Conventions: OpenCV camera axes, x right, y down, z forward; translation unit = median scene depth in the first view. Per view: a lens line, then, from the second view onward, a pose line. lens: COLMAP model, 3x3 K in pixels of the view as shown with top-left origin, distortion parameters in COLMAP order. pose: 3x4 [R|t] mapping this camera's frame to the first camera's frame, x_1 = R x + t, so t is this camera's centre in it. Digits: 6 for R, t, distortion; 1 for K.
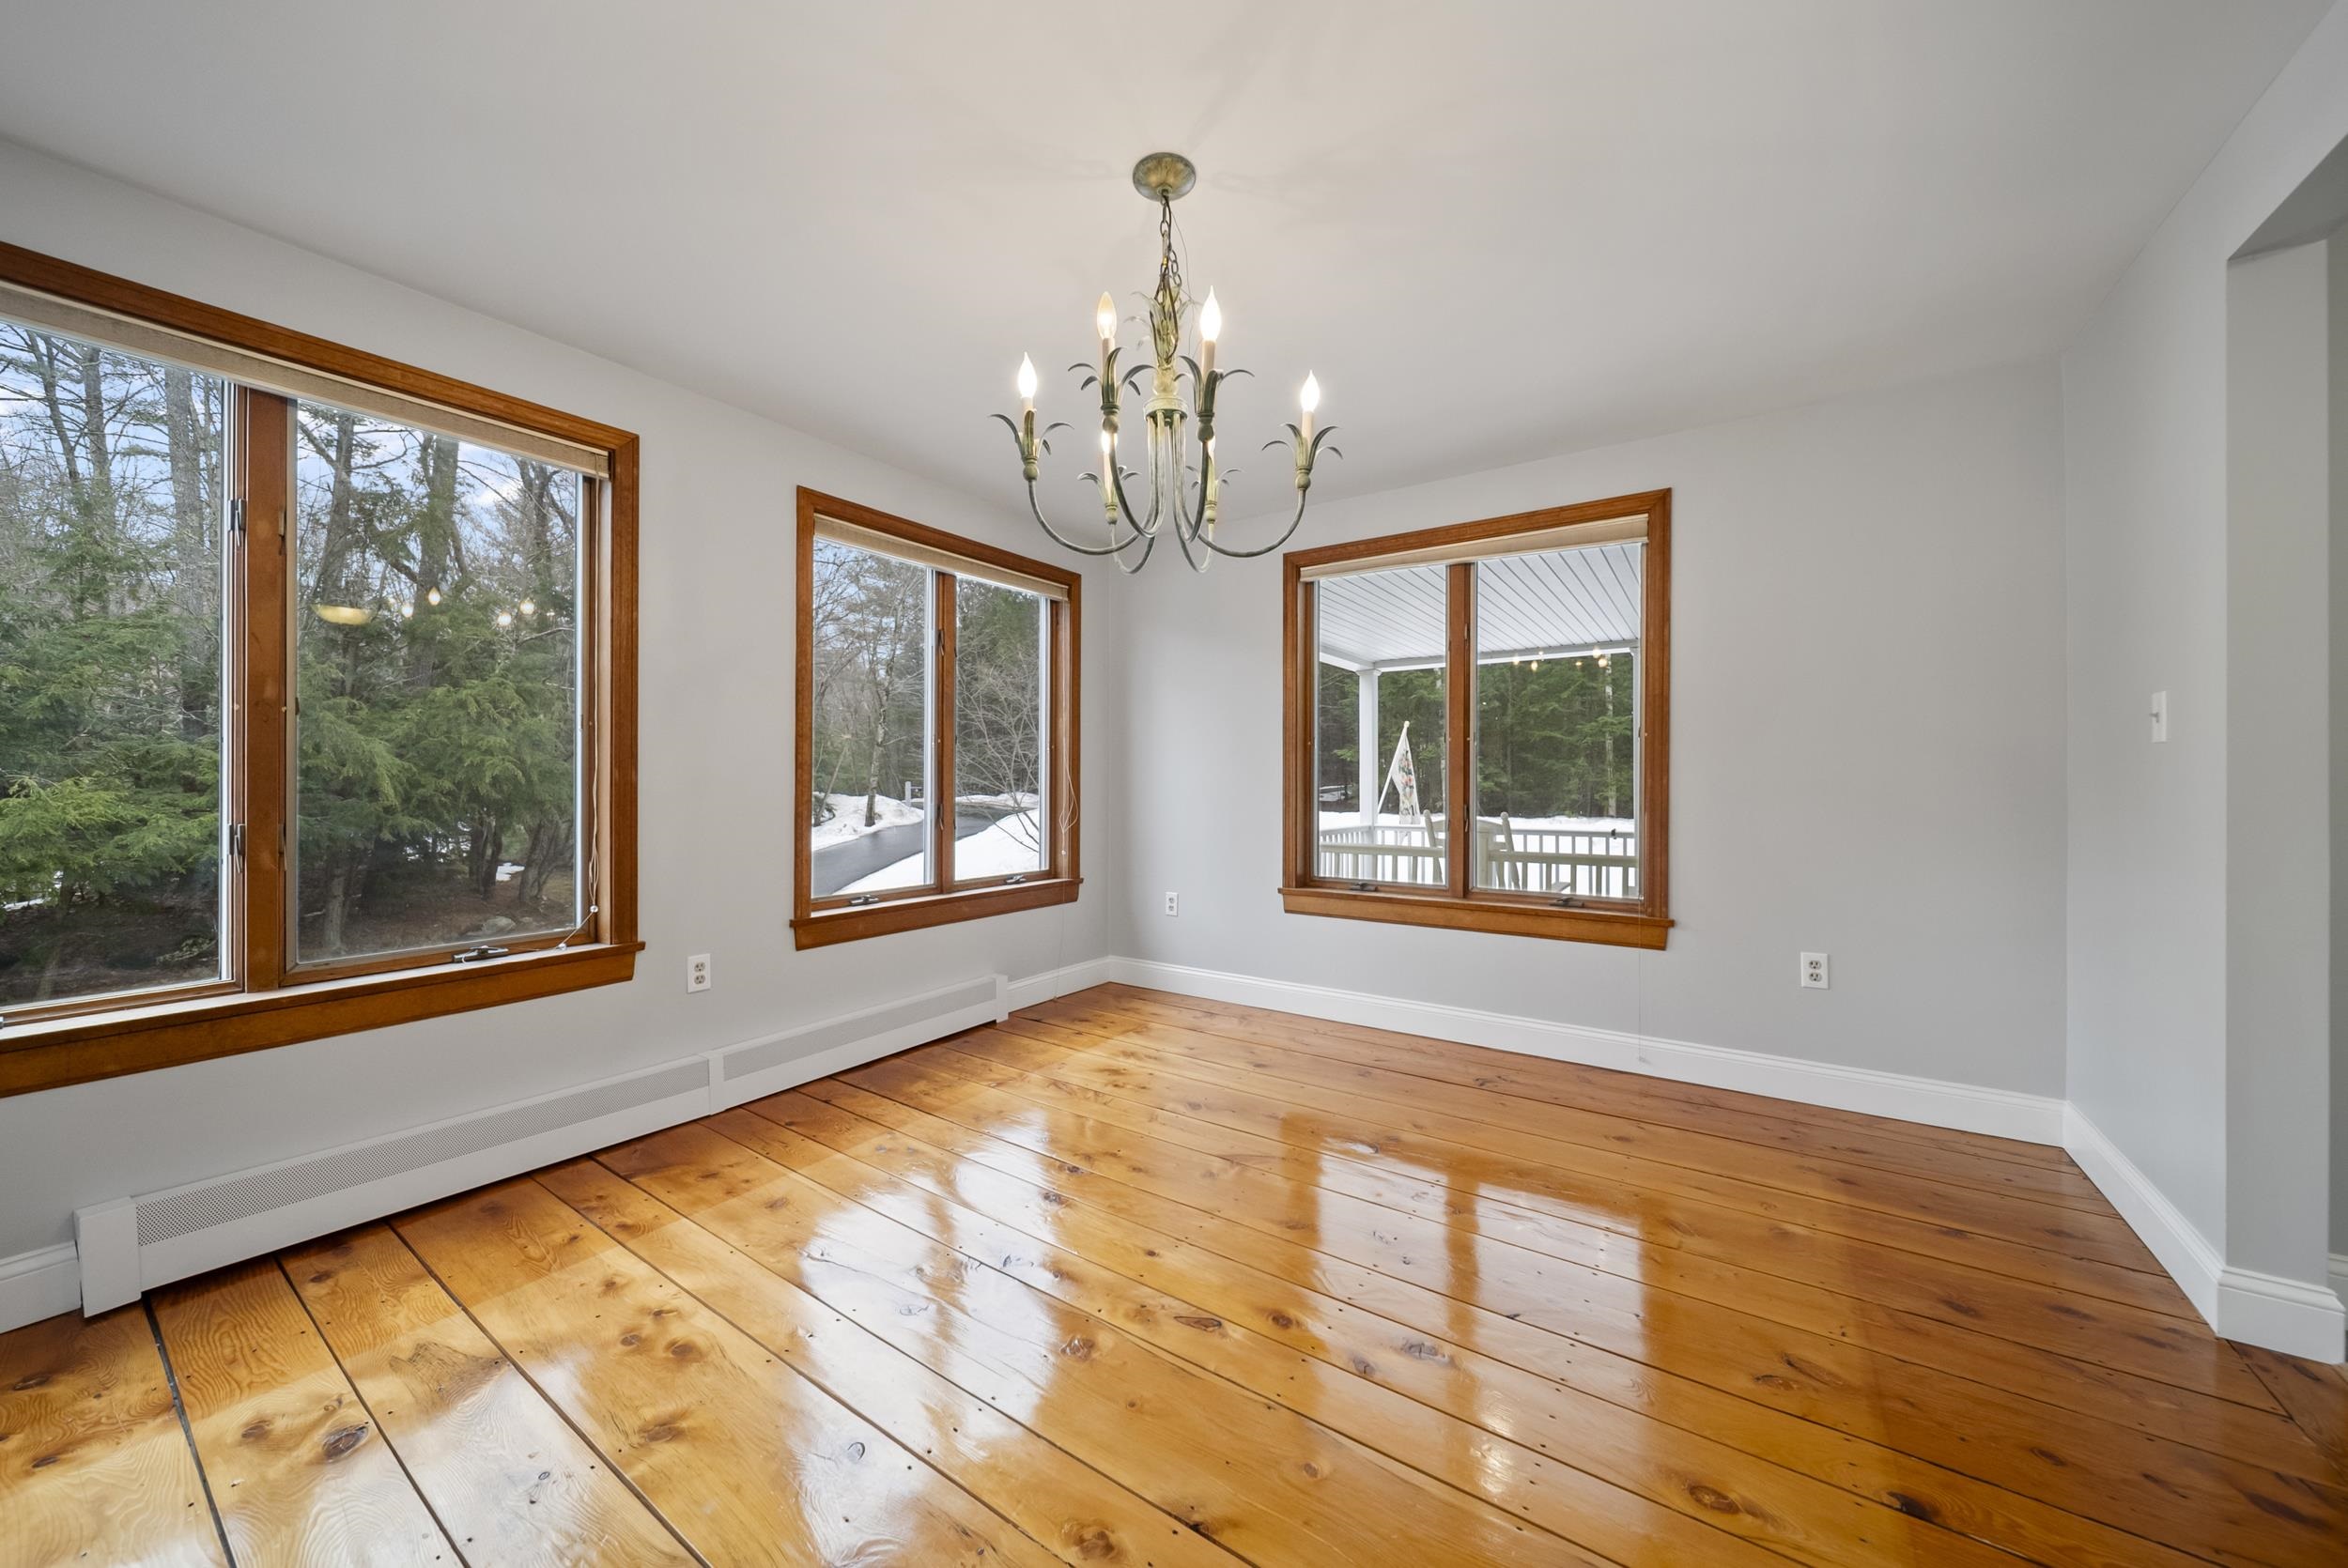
lens RADIAL K [[837.0, 0, 1163.1], [0, 837.0, 775.7], [0, 0, 1]] dist [0.001064, -0.000355]
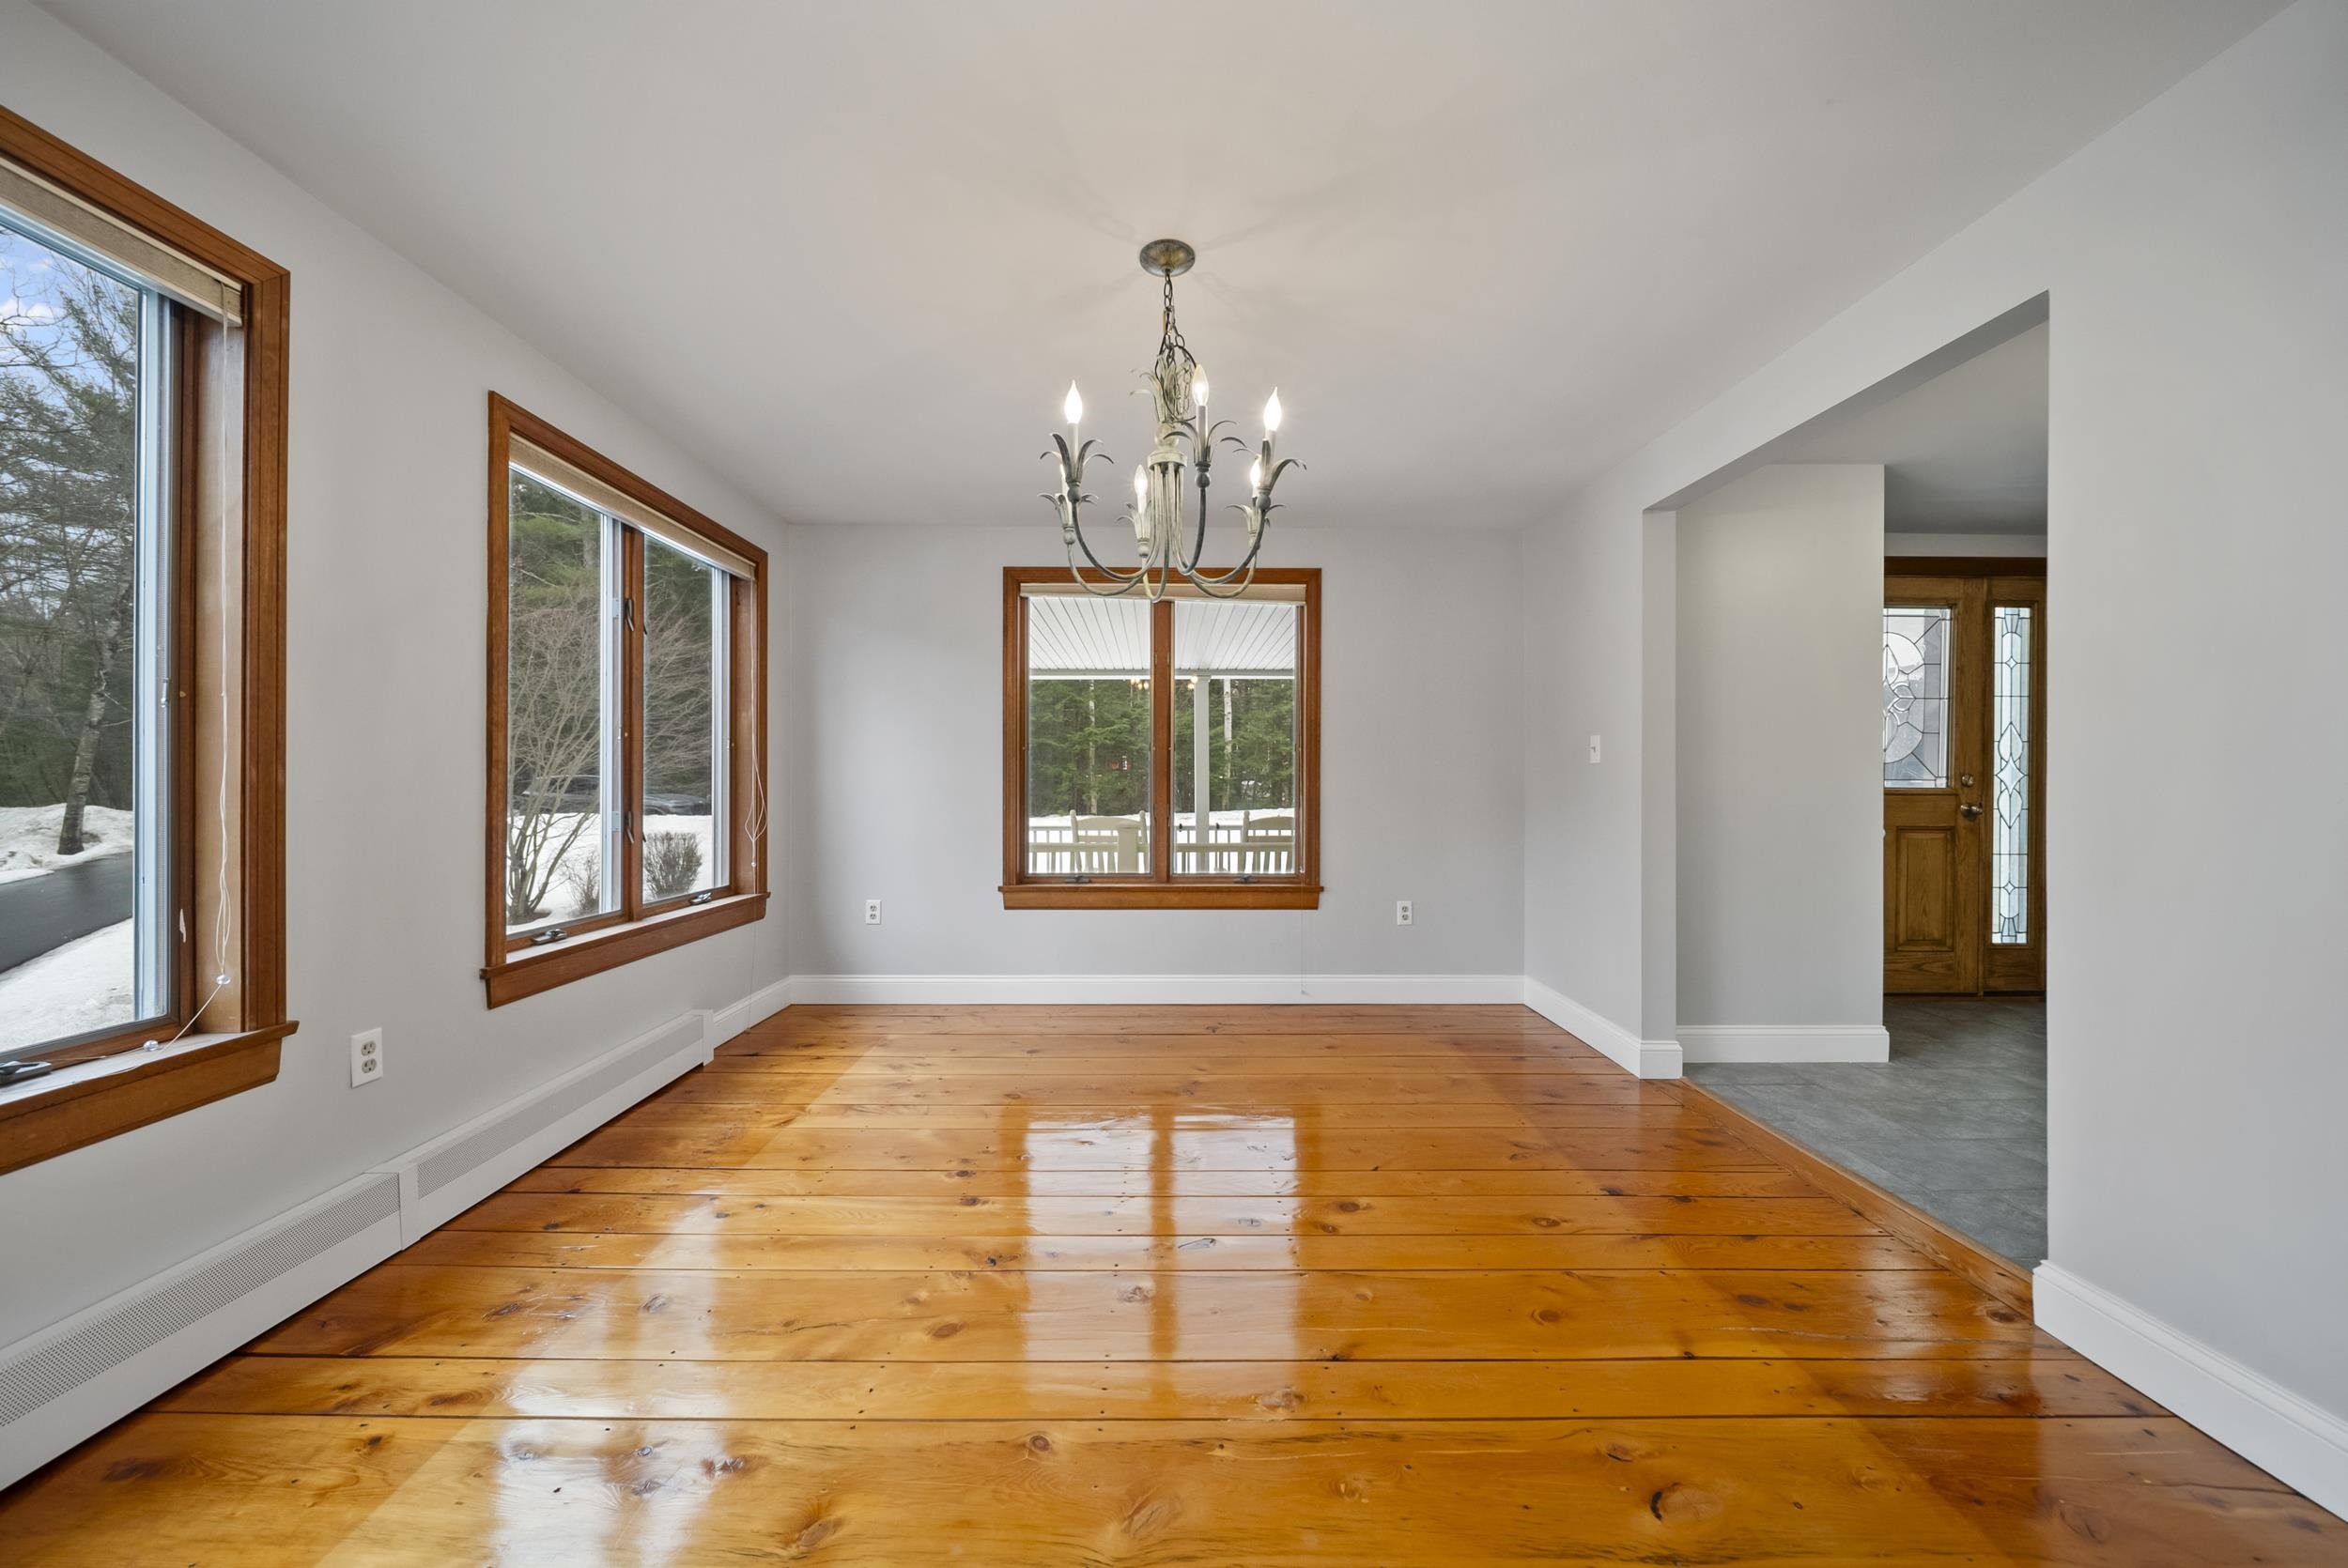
lens RADIAL K [[837.0, 0, 1153.9], [0, 837.0, 784.0], [0, 0, 1]] dist [0.001064, -0.000355]
pose [[0.820569, 0.000452, 0.571548, -0.381240], [-0.004671, 0.999972, 0.005915, -0.001181], [-0.571529, -0.007523, 0.820547, 0.040459]]
